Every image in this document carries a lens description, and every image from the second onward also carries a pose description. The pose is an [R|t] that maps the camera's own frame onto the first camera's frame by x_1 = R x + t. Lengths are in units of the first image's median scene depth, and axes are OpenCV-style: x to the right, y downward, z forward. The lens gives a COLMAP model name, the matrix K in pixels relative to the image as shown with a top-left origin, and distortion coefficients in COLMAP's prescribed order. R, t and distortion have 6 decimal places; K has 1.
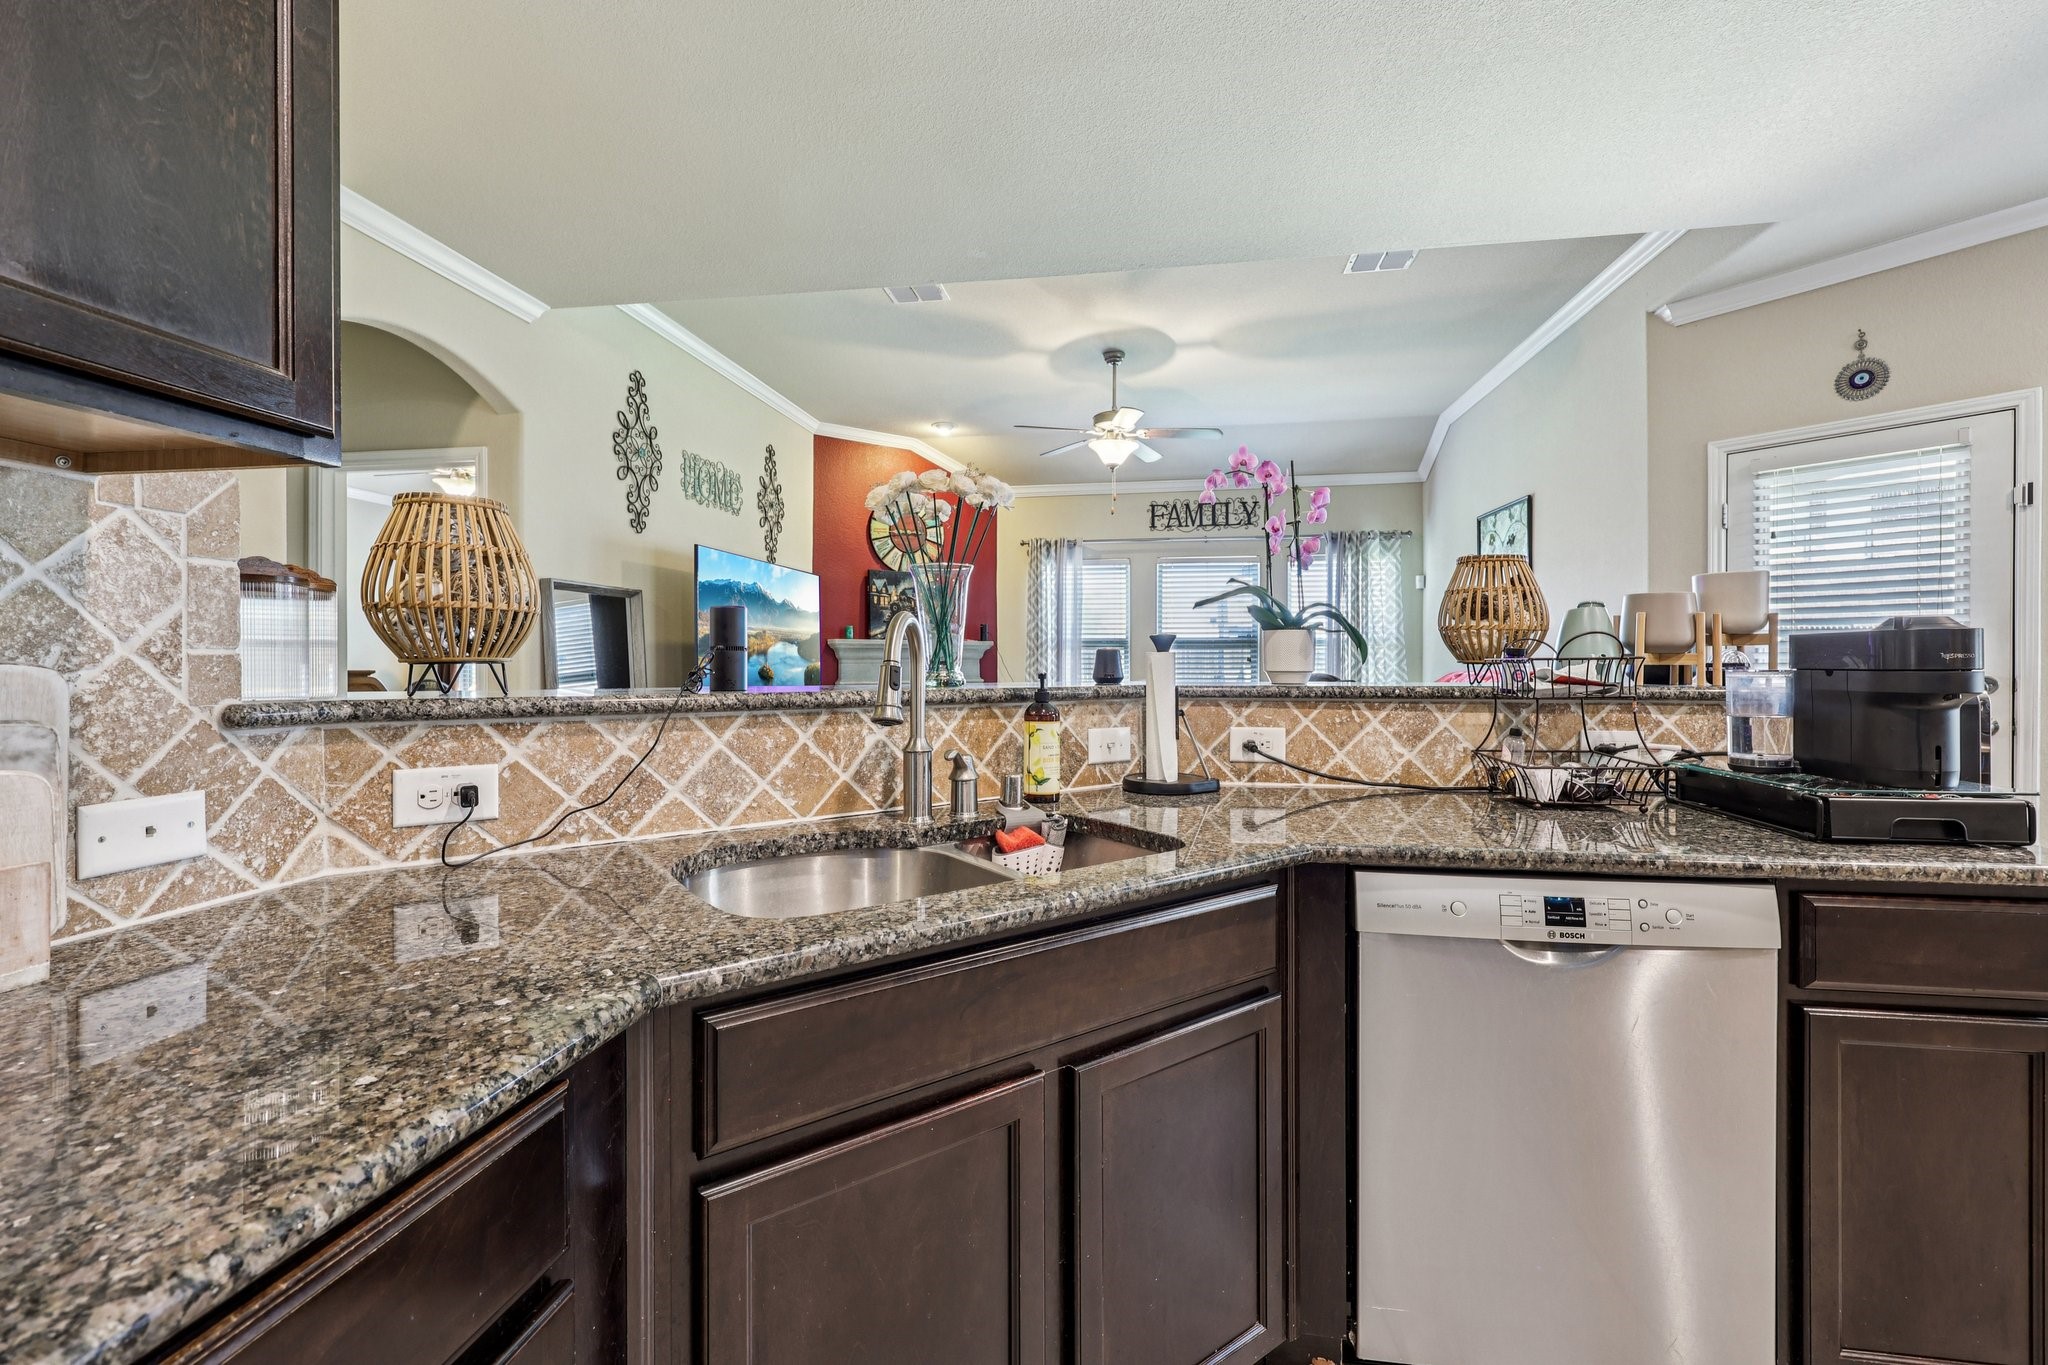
lens RADIAL K [[861.5, 0, 1028.4], [0, 861.5, 669.3], [0, 0, 1]] dist [0.000707, 0.000469]
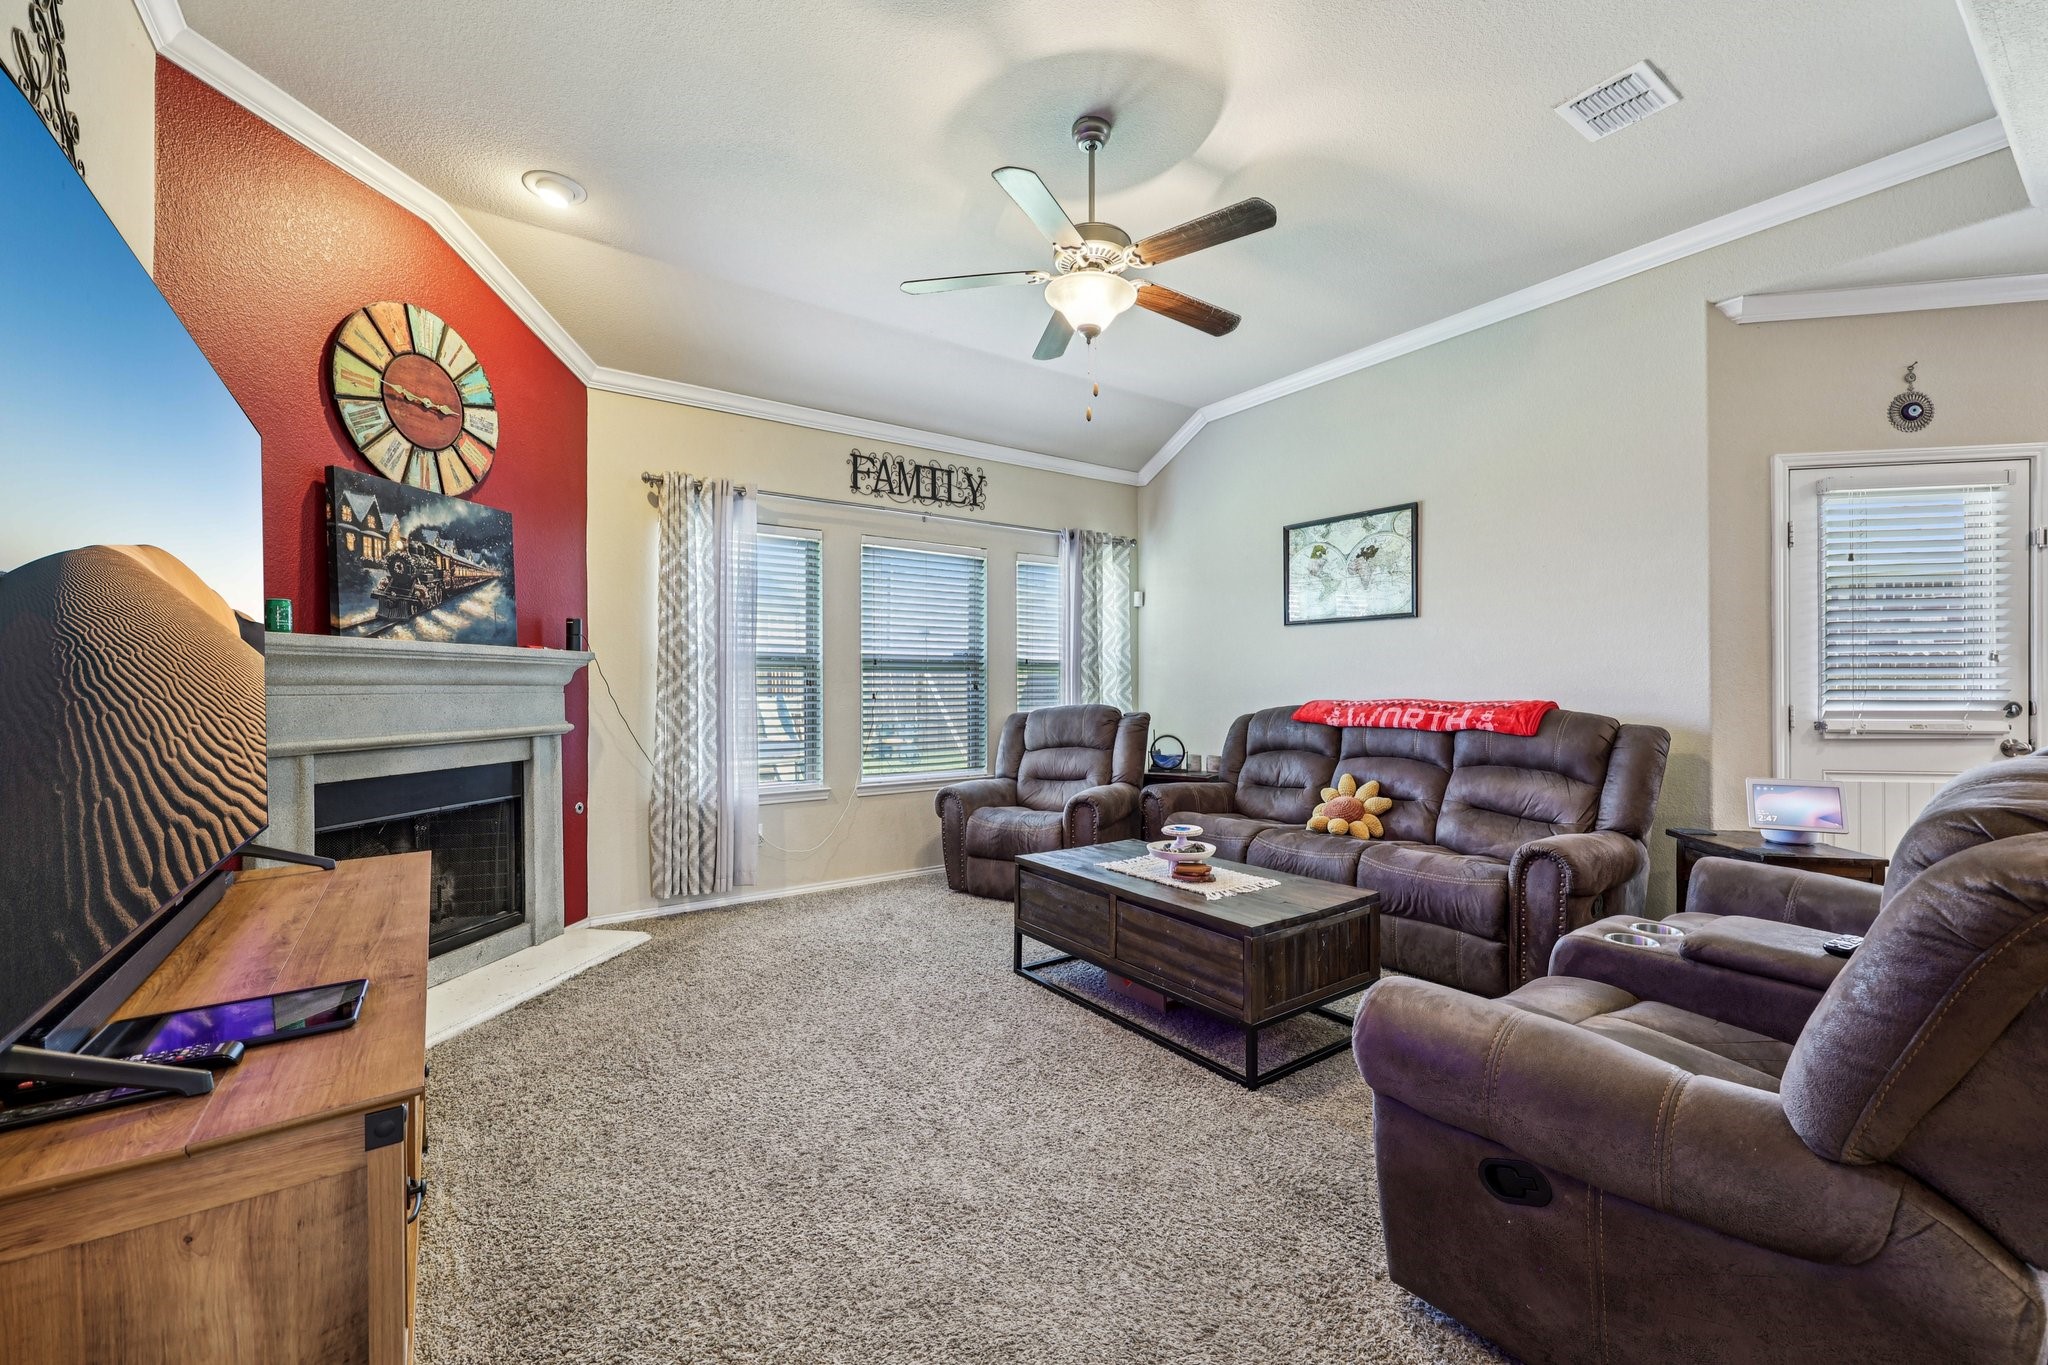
lens RADIAL K [[825.4, 0, 1030.1], [0, 825.4, 690.3], [0, 0, 1]] dist [0.001672, 0.000301]
pose [[0.716608, -0.001962, 0.697474, -0.301274], [0.008052, 0.999953, -0.005459, -0.005843], [-0.697430, 0.009528, 0.716589, 0.666336]]
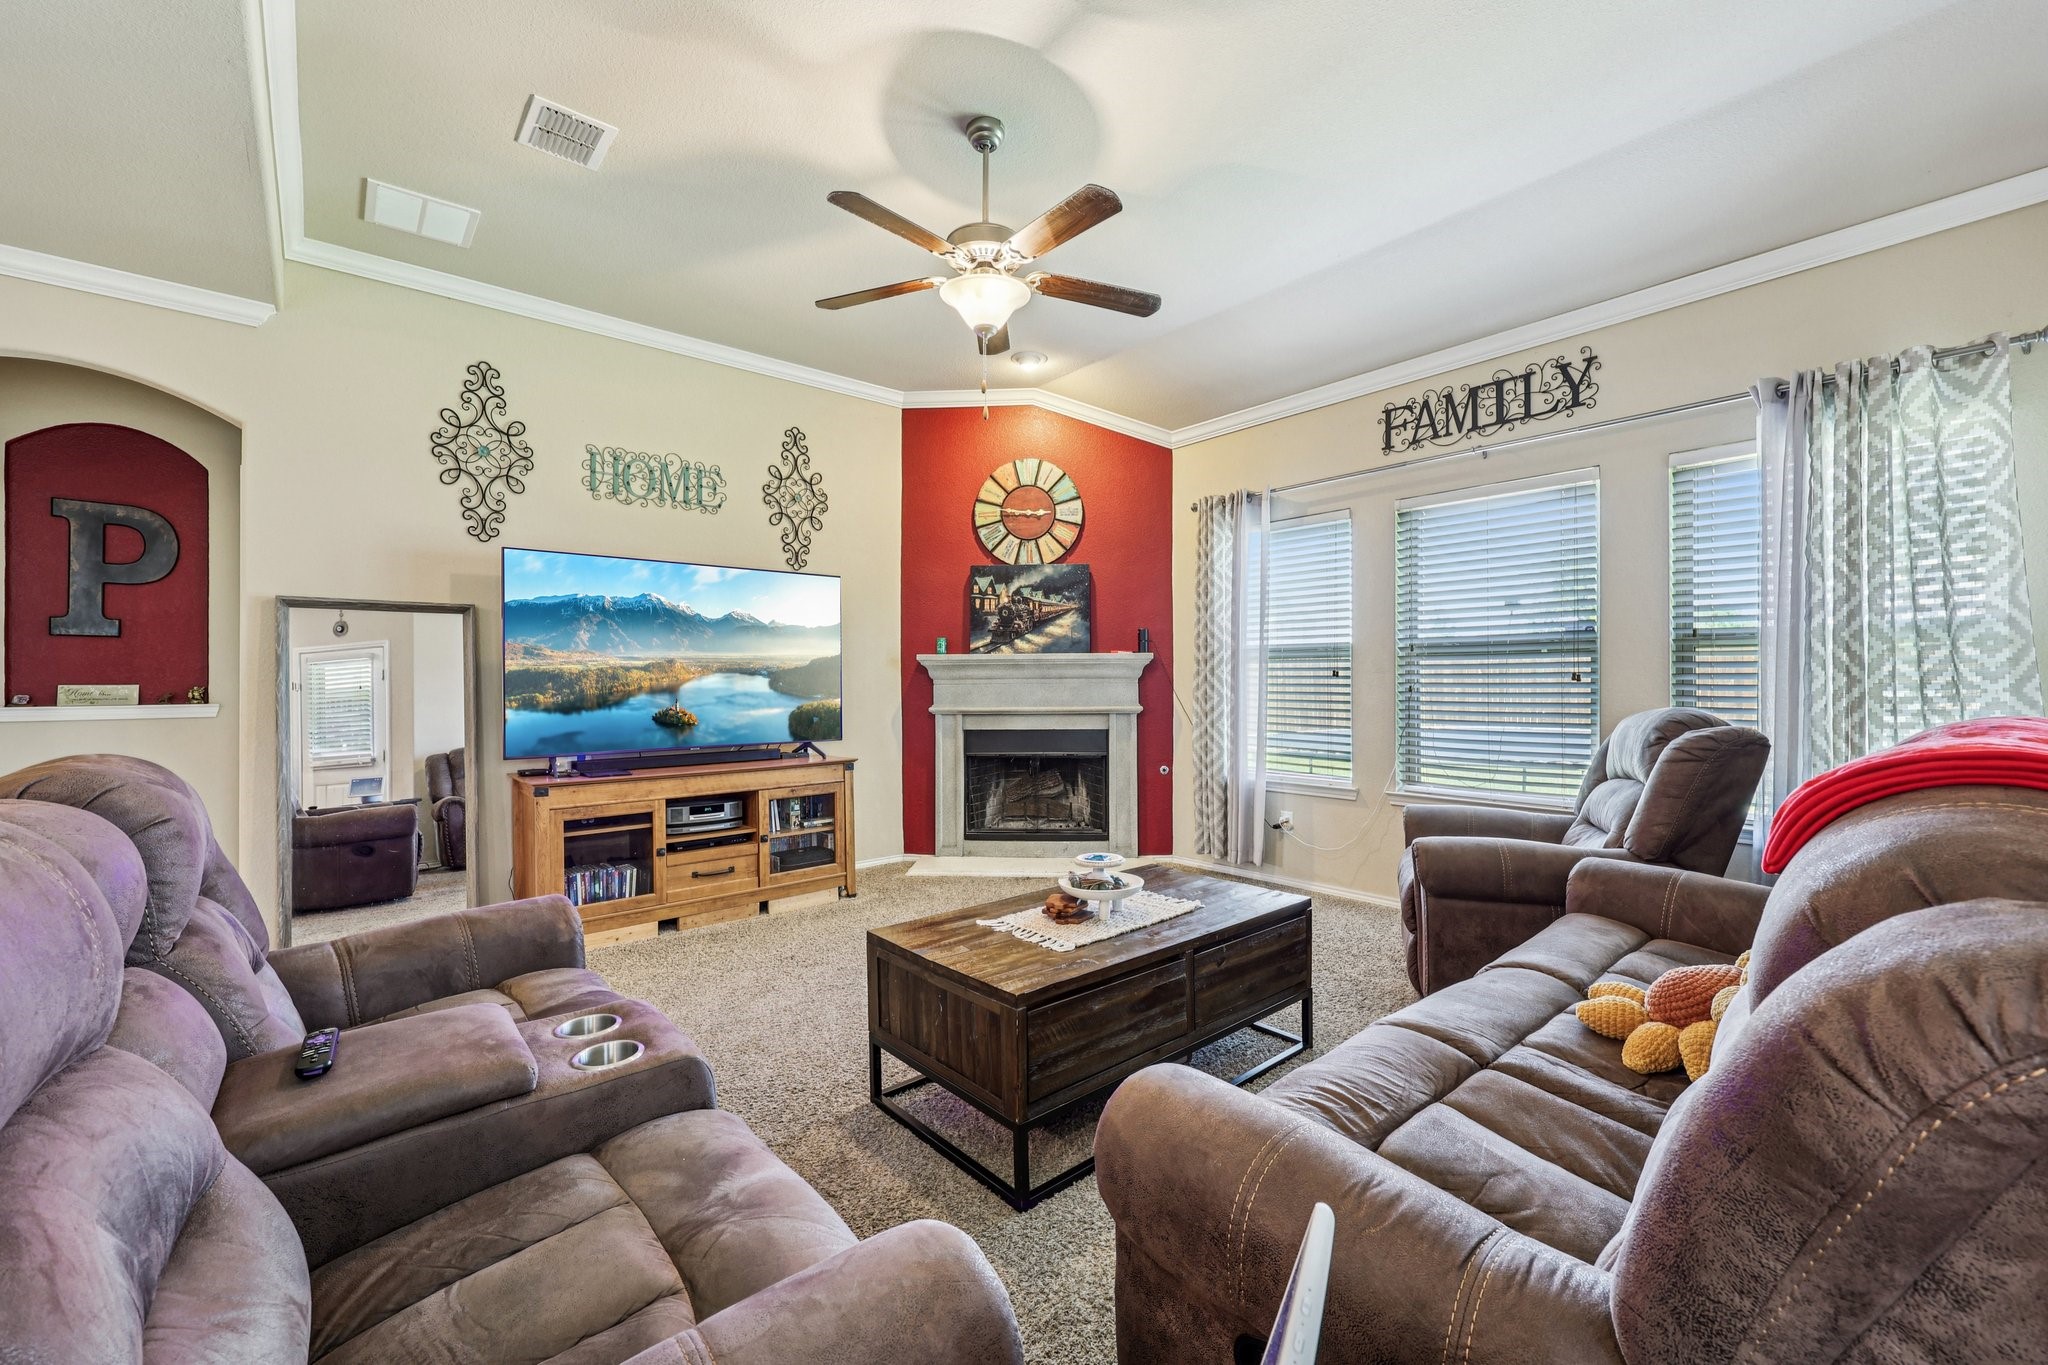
lens RADIAL K [[825.4, 0, 1034.4], [0, 825.4, 683.0], [0, 0, 1]] dist [0.001672, 0.000301]
pose [[0.761525, -0.000344, -0.648135, 0.477200], [-0.001554, 0.999996, -0.002357, -0.008717], [0.648133, 0.002802, 0.761522, 0.629211]]
